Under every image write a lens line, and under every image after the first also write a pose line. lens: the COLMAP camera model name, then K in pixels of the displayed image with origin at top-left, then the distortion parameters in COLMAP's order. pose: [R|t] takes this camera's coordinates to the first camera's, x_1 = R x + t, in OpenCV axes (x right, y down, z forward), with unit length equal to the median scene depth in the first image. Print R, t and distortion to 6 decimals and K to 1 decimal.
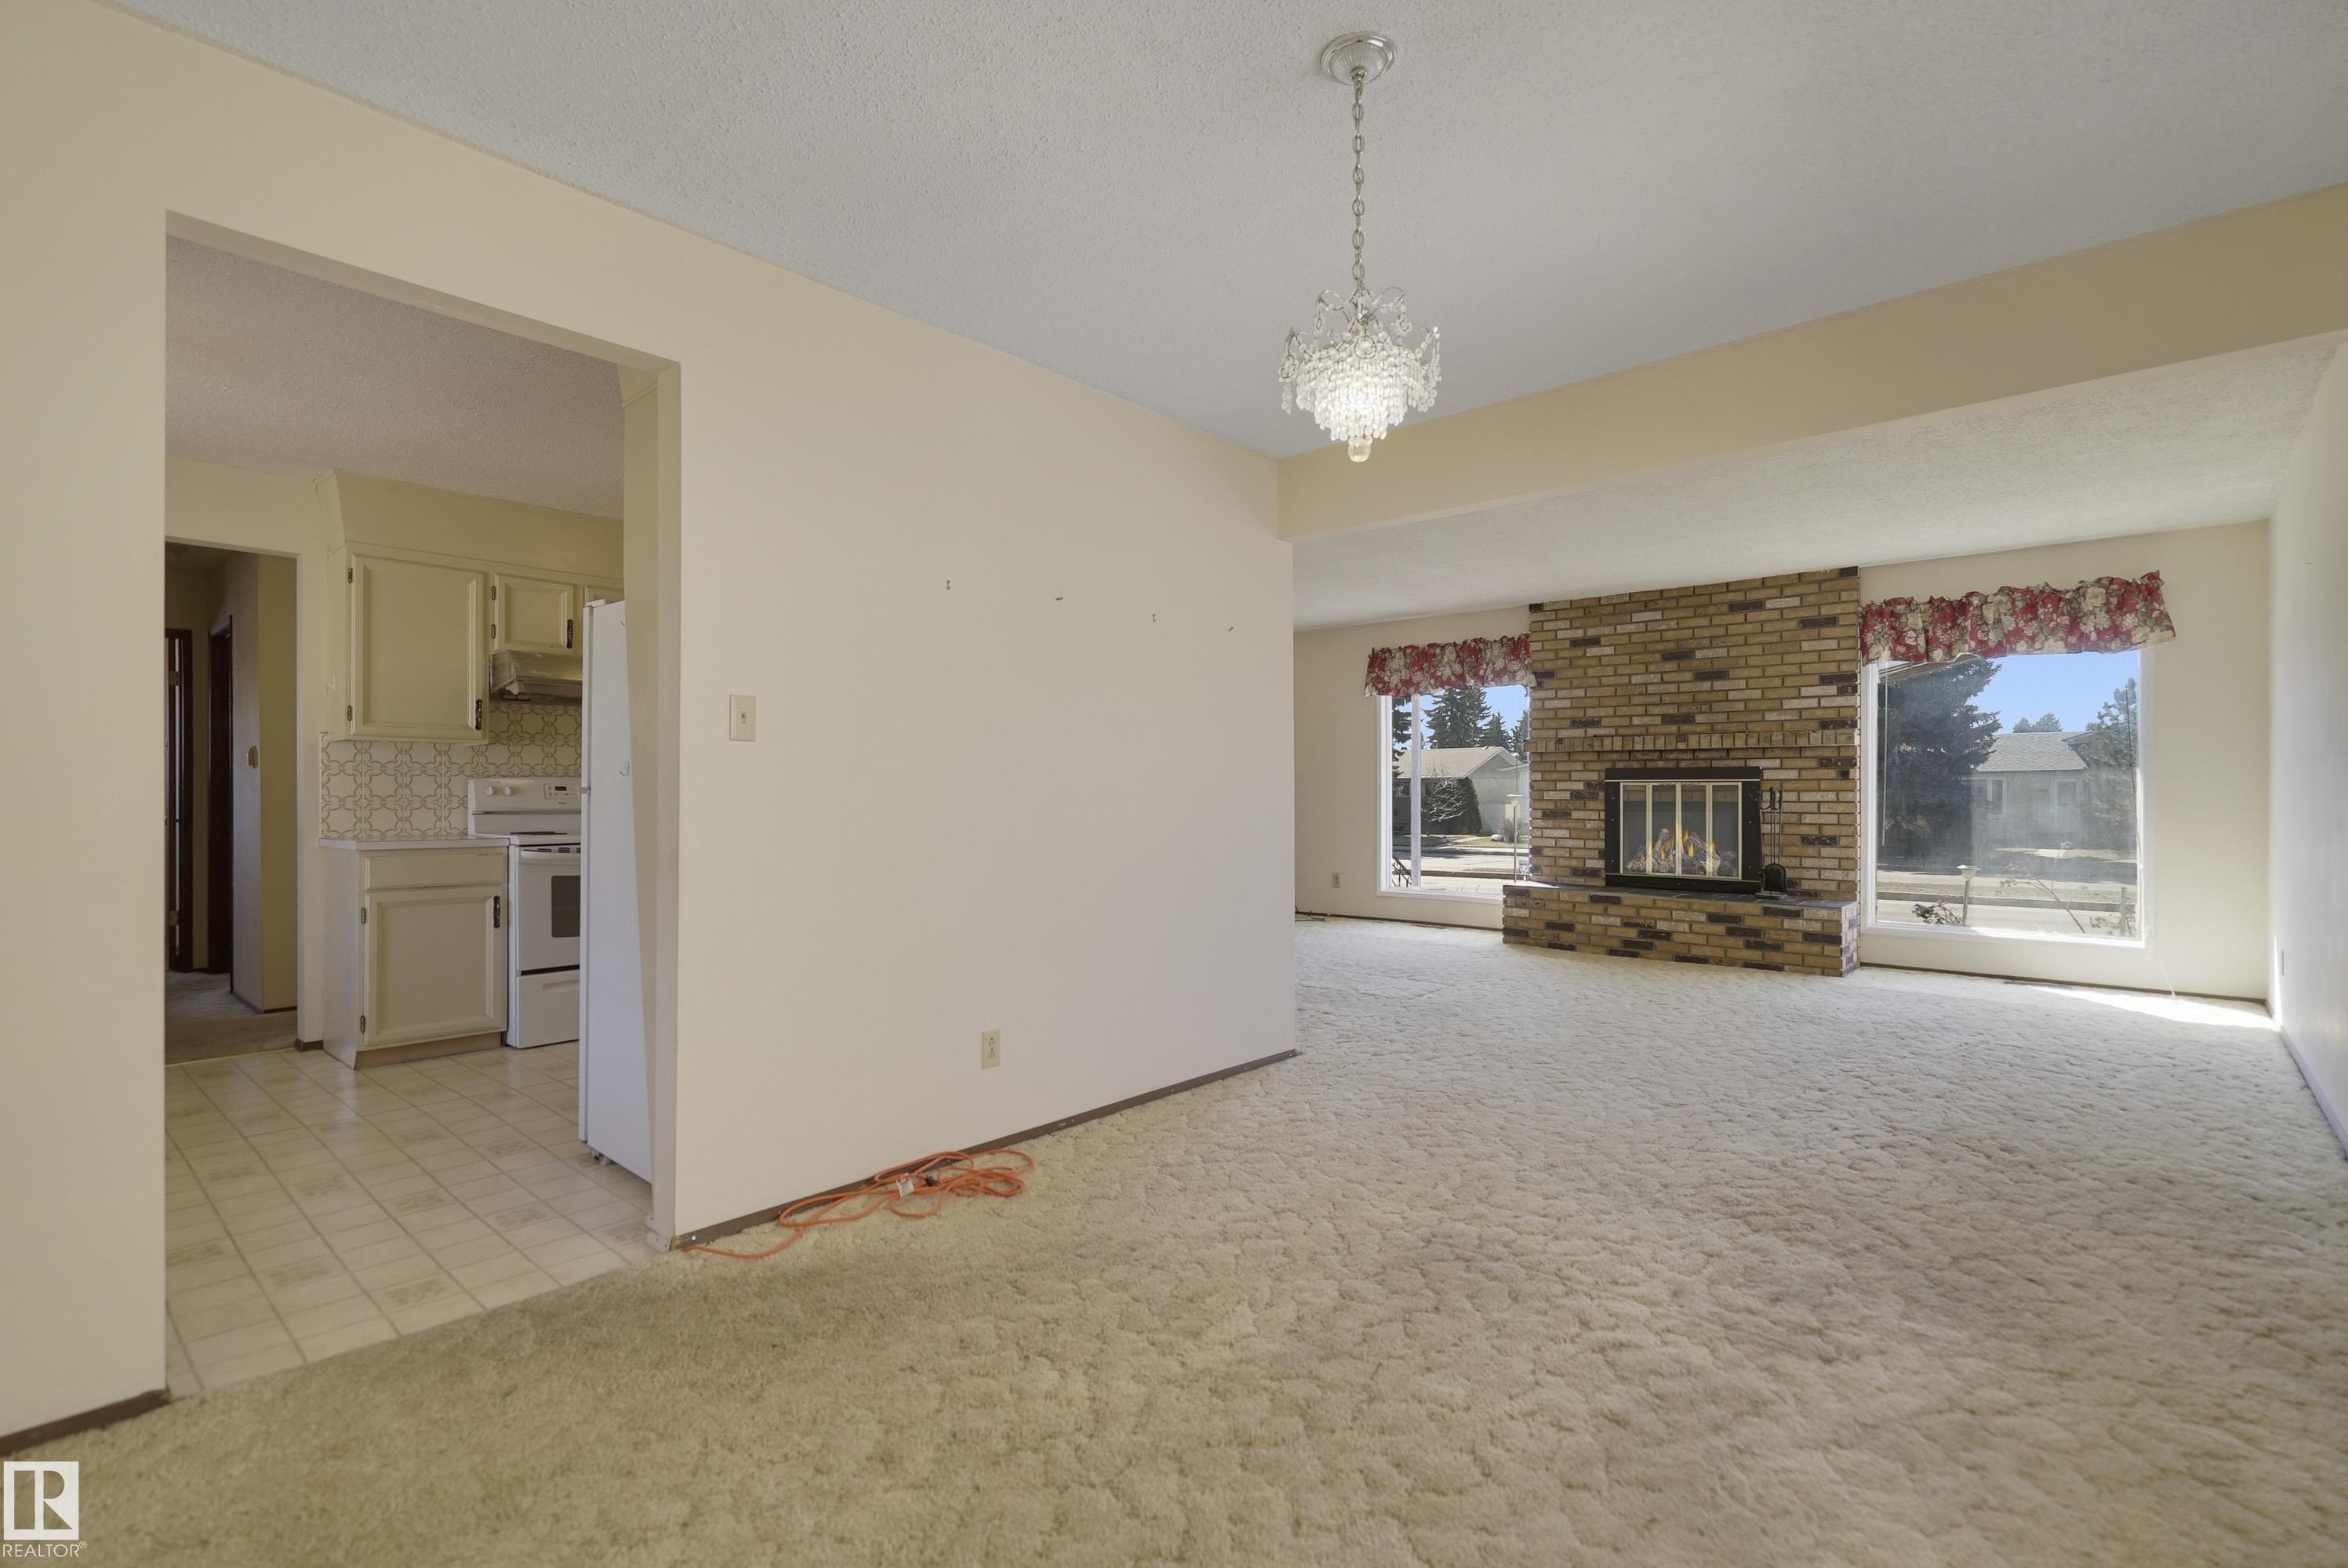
lens RADIAL K [[1082.8, 0, 1174.0], [0, 1082.8, 784.0], [0, 0, 1]] dist [-0.000492, -0.000141]
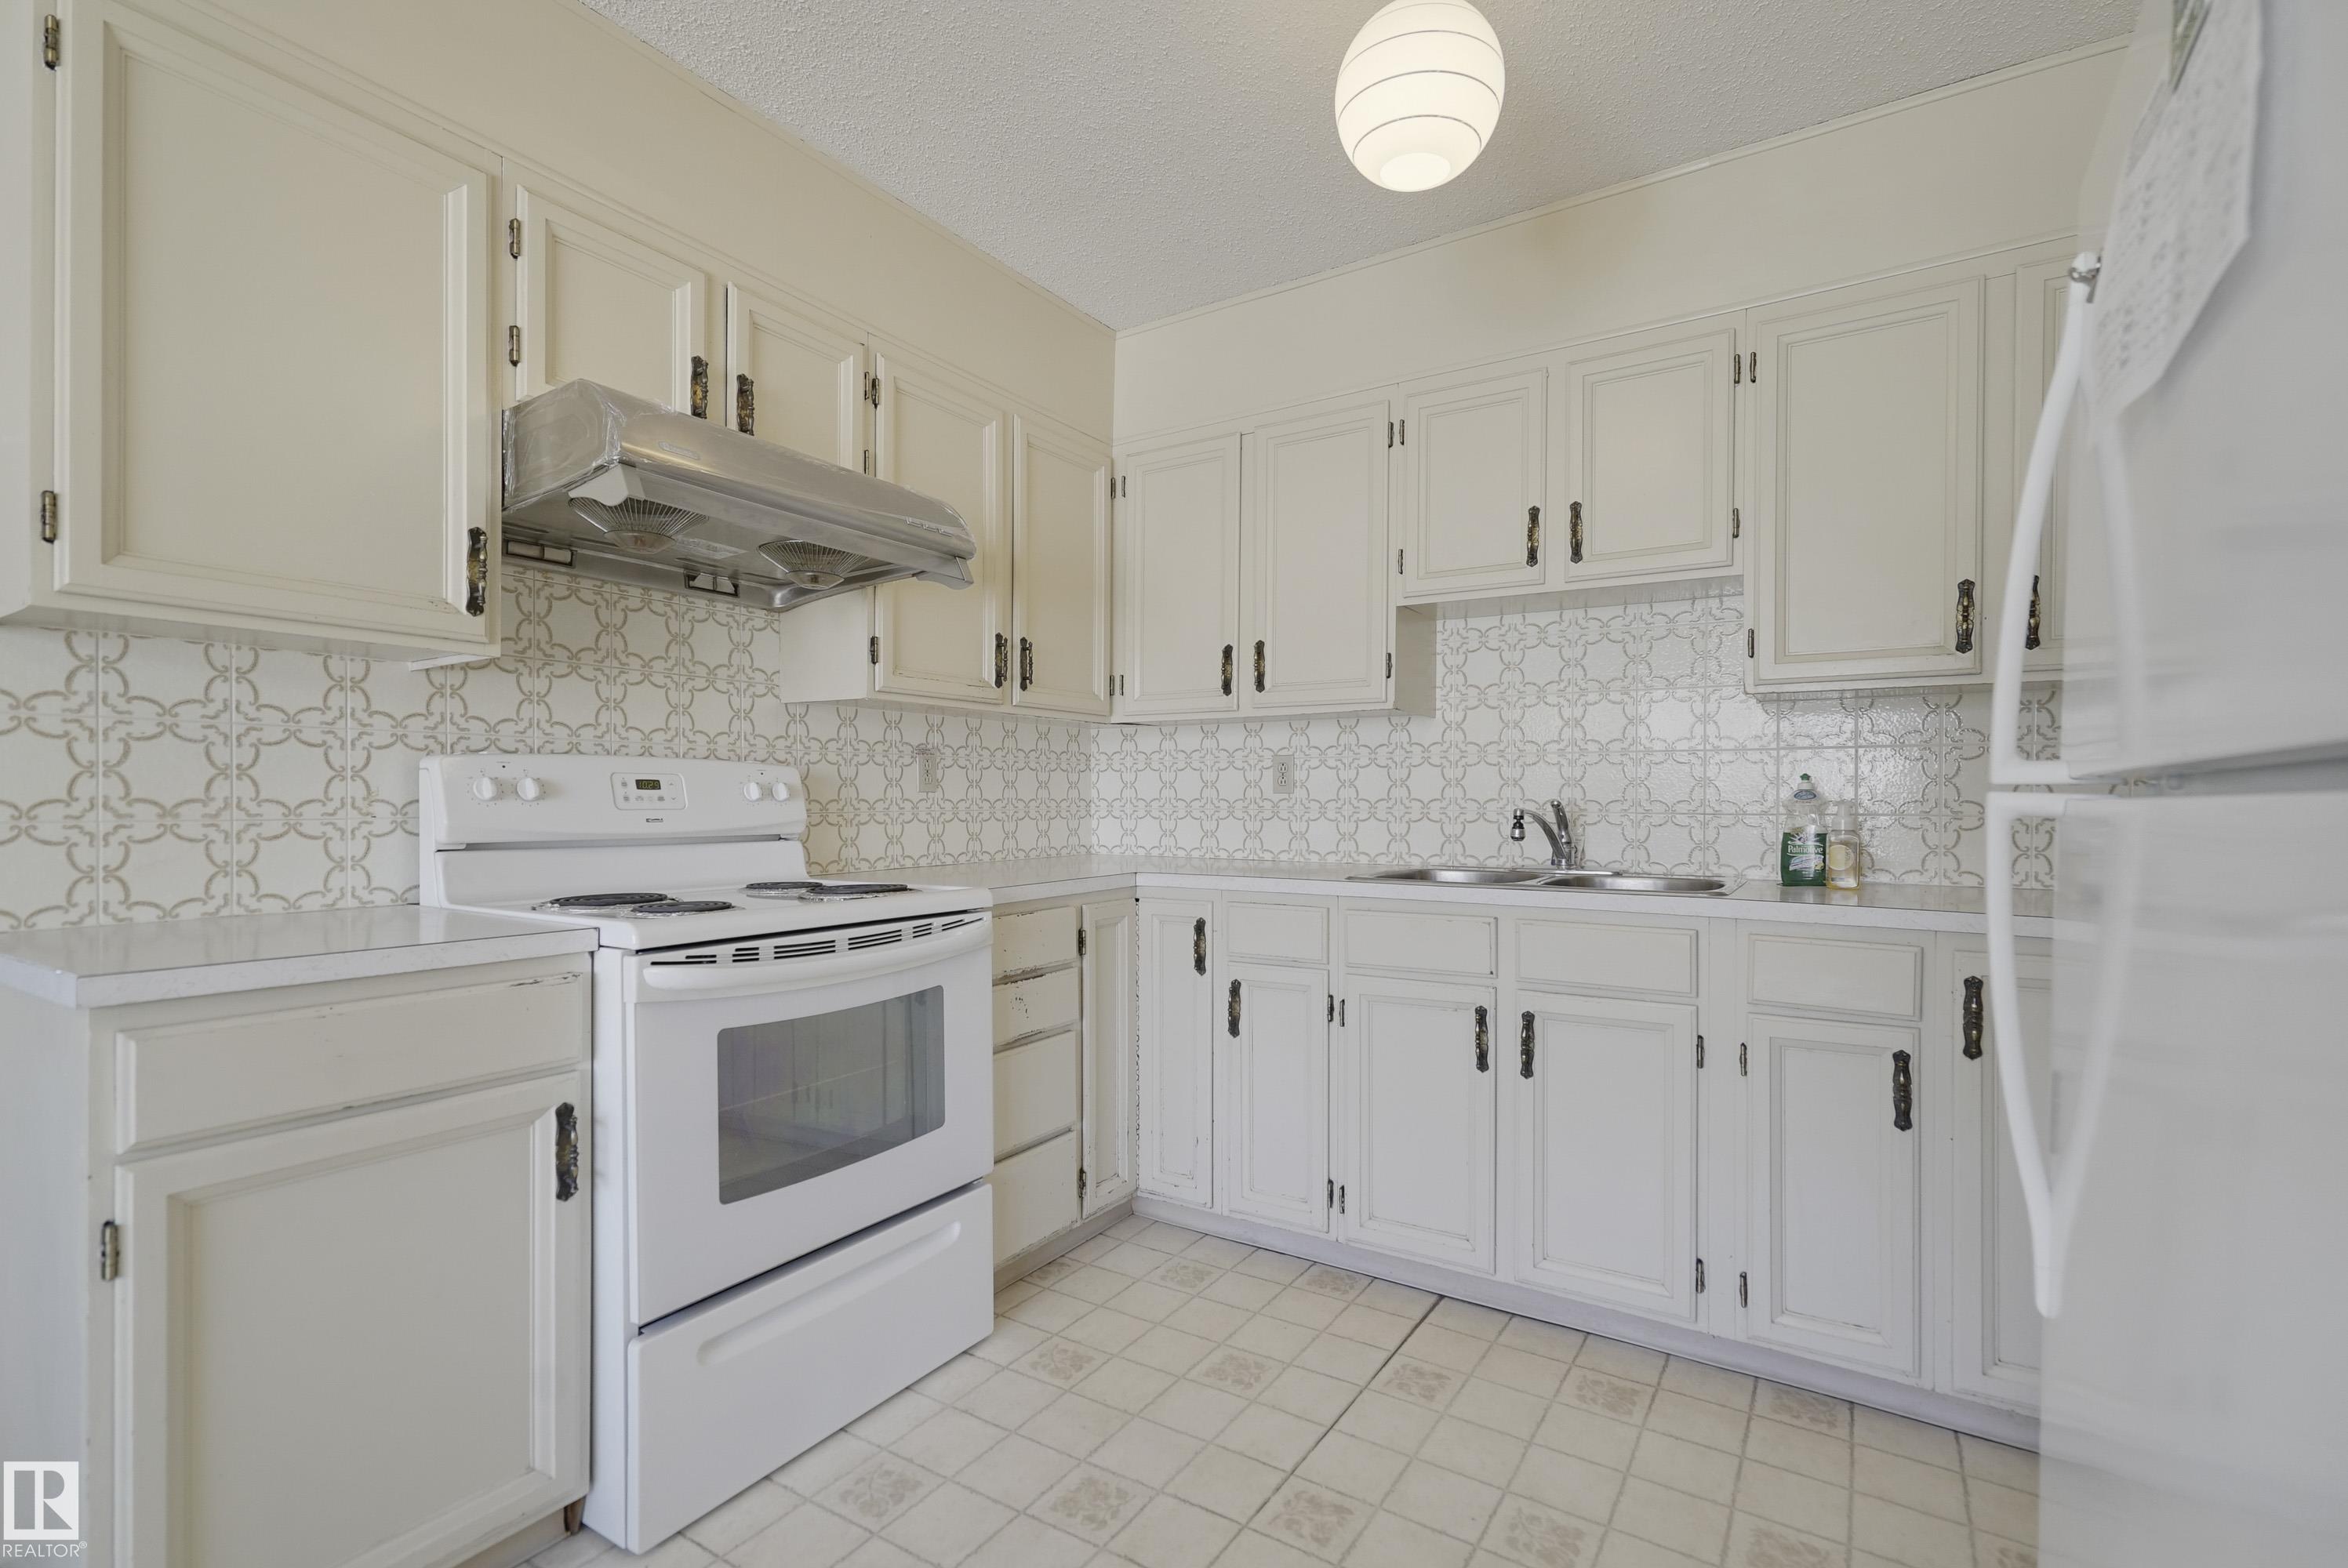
lens RADIAL K [[1058.6, 0, 1165.4], [0, 1058.6, 794.9], [0, 0, 1]] dist [0.001491, 0.000564]
pose [[0.987991, 0.005512, 0.154413, -0.472221], [-0.006480, 0.999962, 0.005769, 0.005063], [-0.154376, -0.006700, 0.987989, 0.622827]]
